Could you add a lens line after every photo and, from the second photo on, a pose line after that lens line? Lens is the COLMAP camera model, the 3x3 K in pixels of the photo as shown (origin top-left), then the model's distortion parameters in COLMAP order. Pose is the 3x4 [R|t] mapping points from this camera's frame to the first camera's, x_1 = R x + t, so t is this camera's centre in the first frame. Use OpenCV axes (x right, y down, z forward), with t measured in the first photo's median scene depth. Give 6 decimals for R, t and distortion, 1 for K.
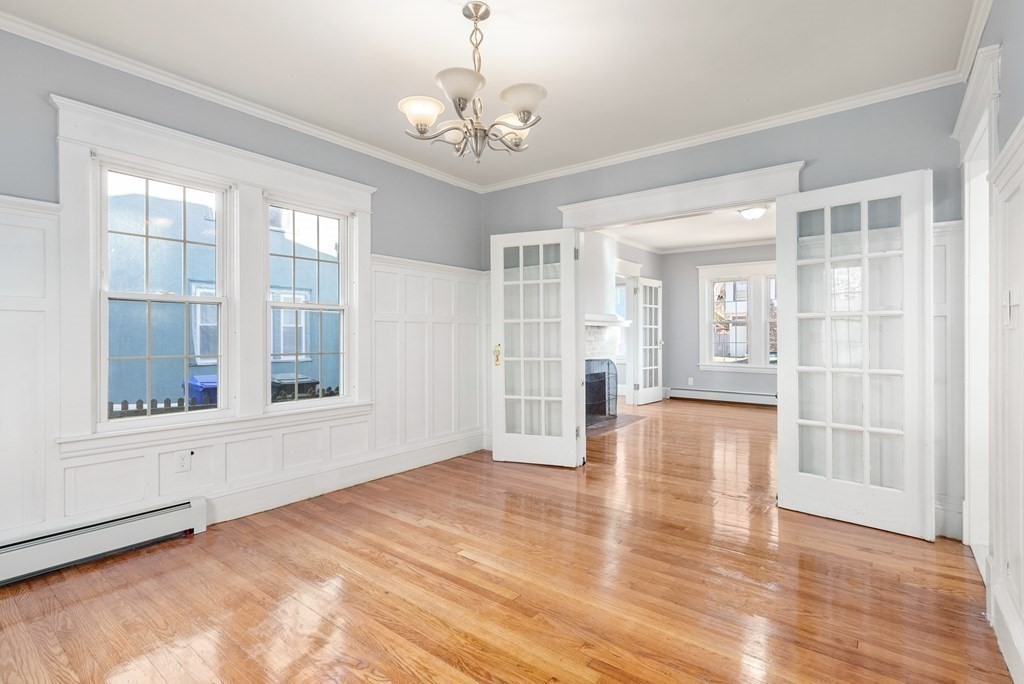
lens RADIAL K [[486.4, 0, 511.4], [0, 486.4, 339.9], [0, 0, 1]] dist [-0.003770, 0.002203]
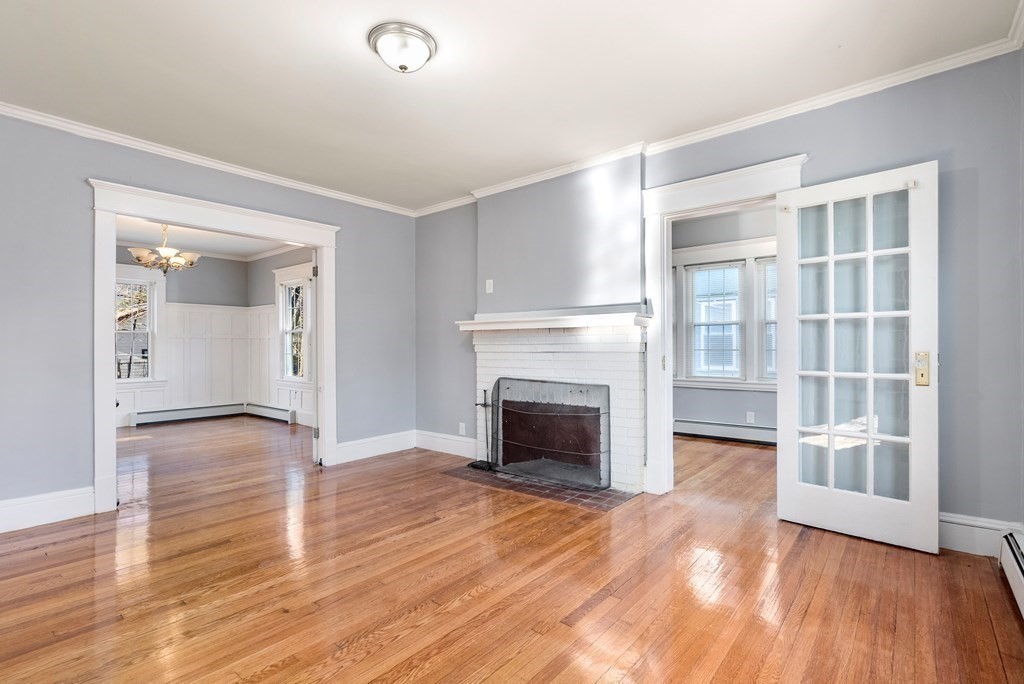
lens RADIAL K [[486.4, 0, 510.1], [0, 486.4, 348.0], [0, 0, 1]] dist [-0.003770, 0.002203]
pose [[-0.030220, 0.005344, -0.999529, 0.657642], [-0.003739, 0.999978, 0.005459, -0.005453], [0.999536, 0.003902, -0.030200, 0.790243]]
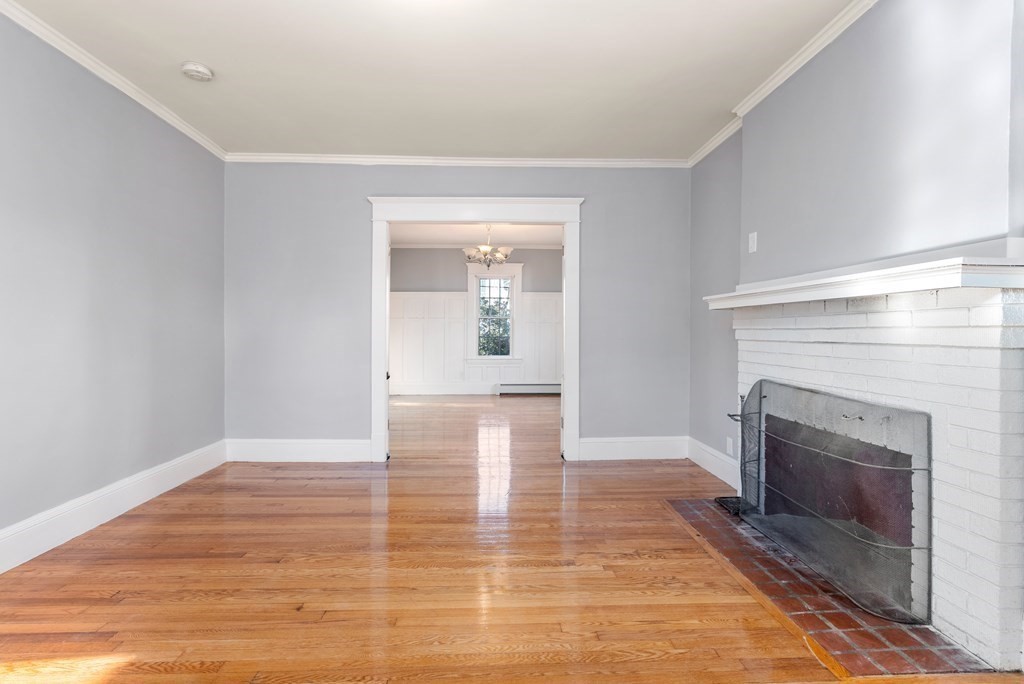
lens RADIAL K [[486.4, 0, 510.0], [0, 486.4, 333.2], [0, 0, 1]] dist [-0.003770, 0.002203]
pose [[-0.761854, 0.003230, -0.647741, 0.478675], [-0.006352, 0.999902, 0.012457, -0.006595], [0.647718, 0.013605, -0.761759, 0.920091]]
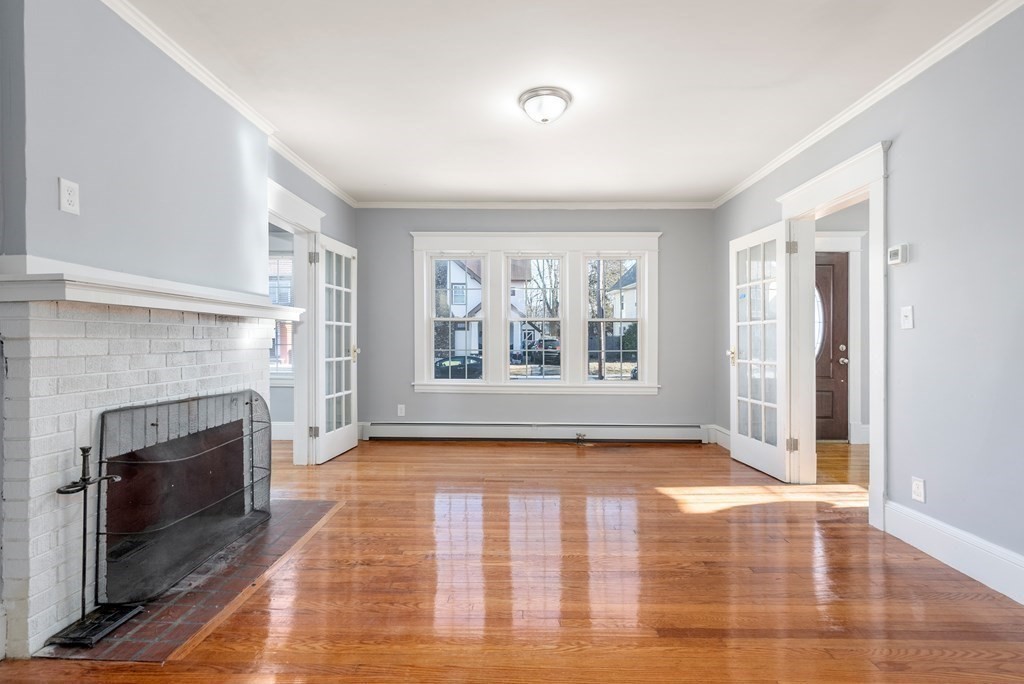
lens RADIAL K [[486.4, 0, 512.4], [0, 486.4, 342.9], [0, 0, 1]] dist [-0.003770, 0.002203]
pose [[0.797994, -0.000644, 0.602665, 0.105306], [0.002148, 0.999996, -0.001776, -0.003025], [-0.602661, 0.002712, 0.797992, 0.425117]]
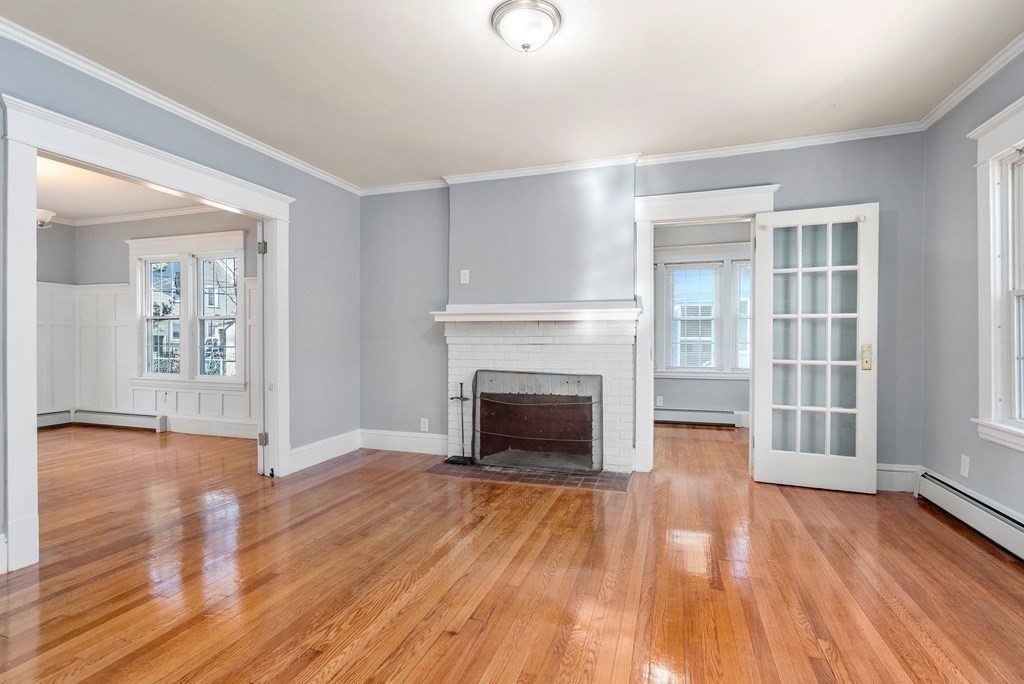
lens RADIAL K [[486.4, 0, 508.8], [0, 486.4, 342.8], [0, 0, 1]] dist [-0.003770, 0.002203]
pose [[0.330772, 0.011323, -0.943643, 0.628747], [-0.010534, 0.999910, 0.008306, -0.004011], [0.943652, 0.007193, 0.330862, 0.608857]]
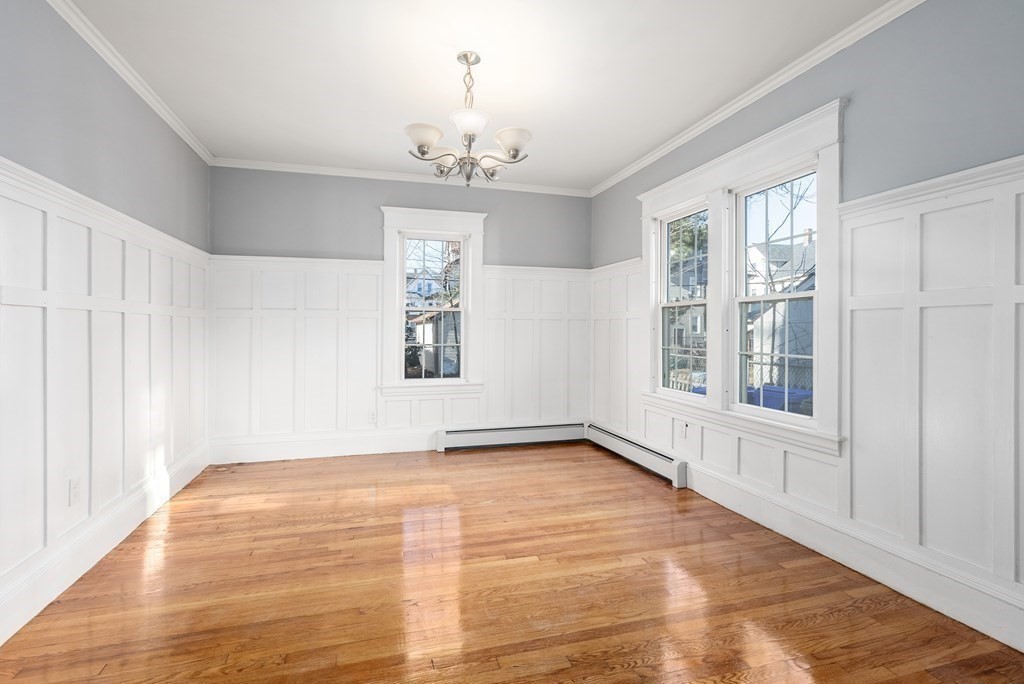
lens RADIAL K [[486.4, 0, 512.9], [0, 486.4, 333.0], [0, 0, 1]] dist [-0.003770, 0.002203]
pose [[-0.579564, 0.004927, -0.814911, 0.230274], [-0.007471, 0.999908, 0.011359, -0.006796], [0.814892, 0.012672, -0.579474, 0.493552]]
